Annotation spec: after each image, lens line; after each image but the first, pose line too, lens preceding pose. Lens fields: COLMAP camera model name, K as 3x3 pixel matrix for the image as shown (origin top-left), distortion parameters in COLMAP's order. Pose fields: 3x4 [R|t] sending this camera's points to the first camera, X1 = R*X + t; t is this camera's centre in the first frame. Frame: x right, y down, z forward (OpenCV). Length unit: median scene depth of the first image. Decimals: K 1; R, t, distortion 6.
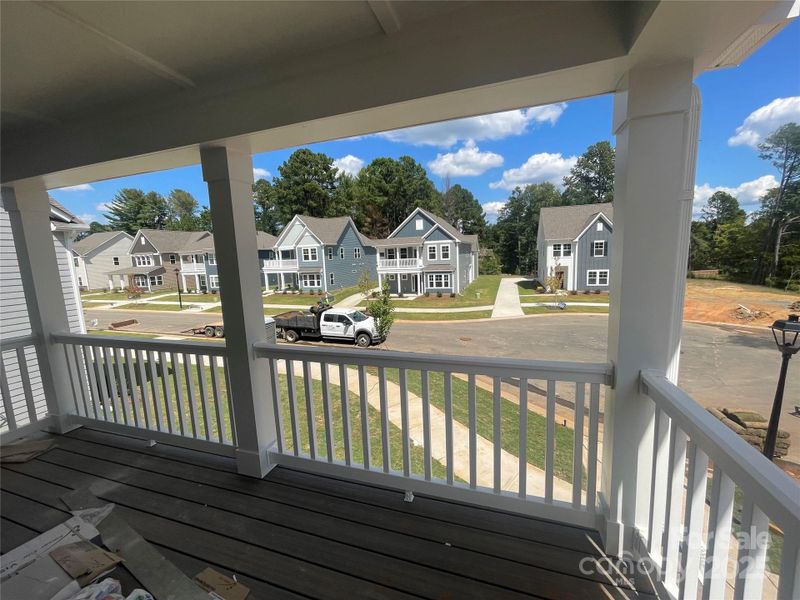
lens RADIAL K [[324.7, 0, 400.7], [0, 324.7, 298.6], [0, 0, 1]] dist [-0.001973, 0.000172]
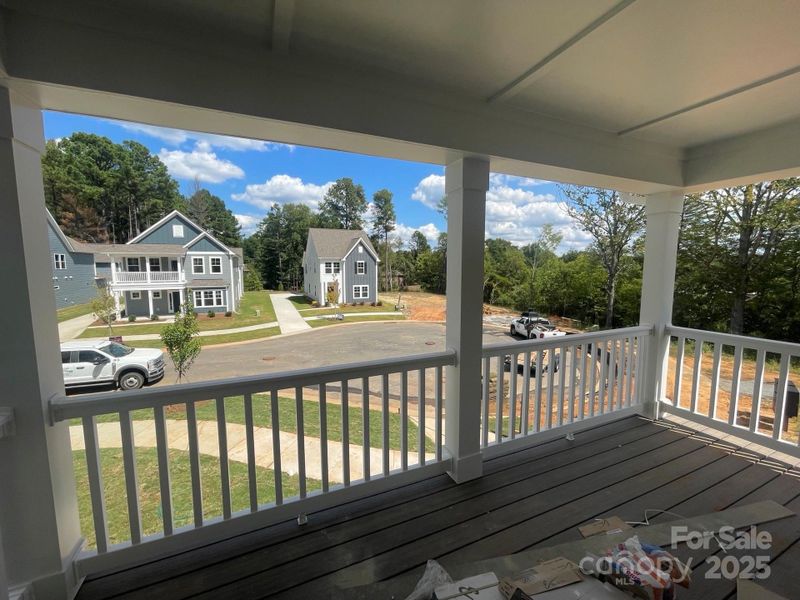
lens RADIAL K [[324.7, 0, 400.1], [0, 324.7, 297.2], [0, 0, 1]] dist [-0.001973, 0.000172]
pose [[0.739710, -0.025999, 0.672424, -0.082161], [0.062479, 0.997591, -0.030159, -0.000028], [-0.670019, 0.064321, 0.739552, 0.023223]]
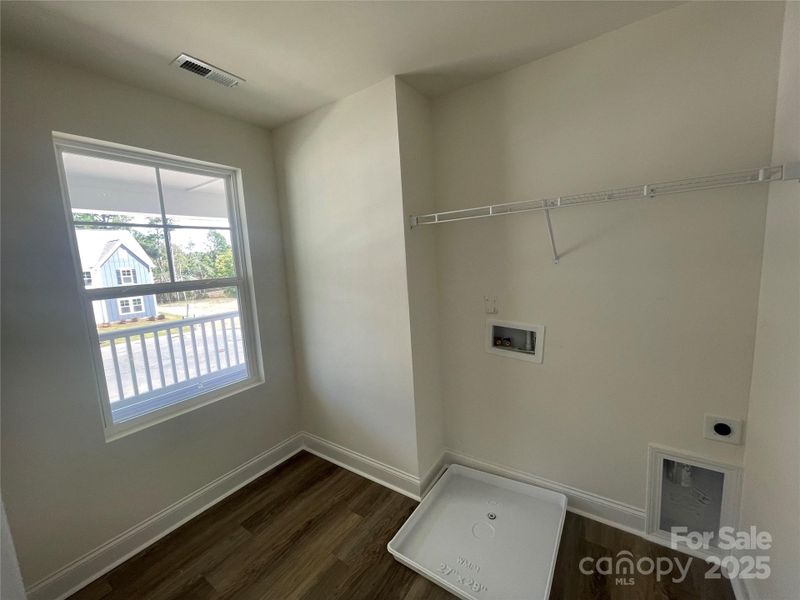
lens RADIAL K [[324.7, 0, 399.8], [0, 324.7, 298.6], [0, 0, 1]] dist [-0.001973, 0.000172]
pose [[0.284521, -0.096449, 0.953806, -0.087331], [0.175027, 0.983430, 0.047234, 0.009401], [-0.942557, 0.153503, 0.296688, -0.052897]]
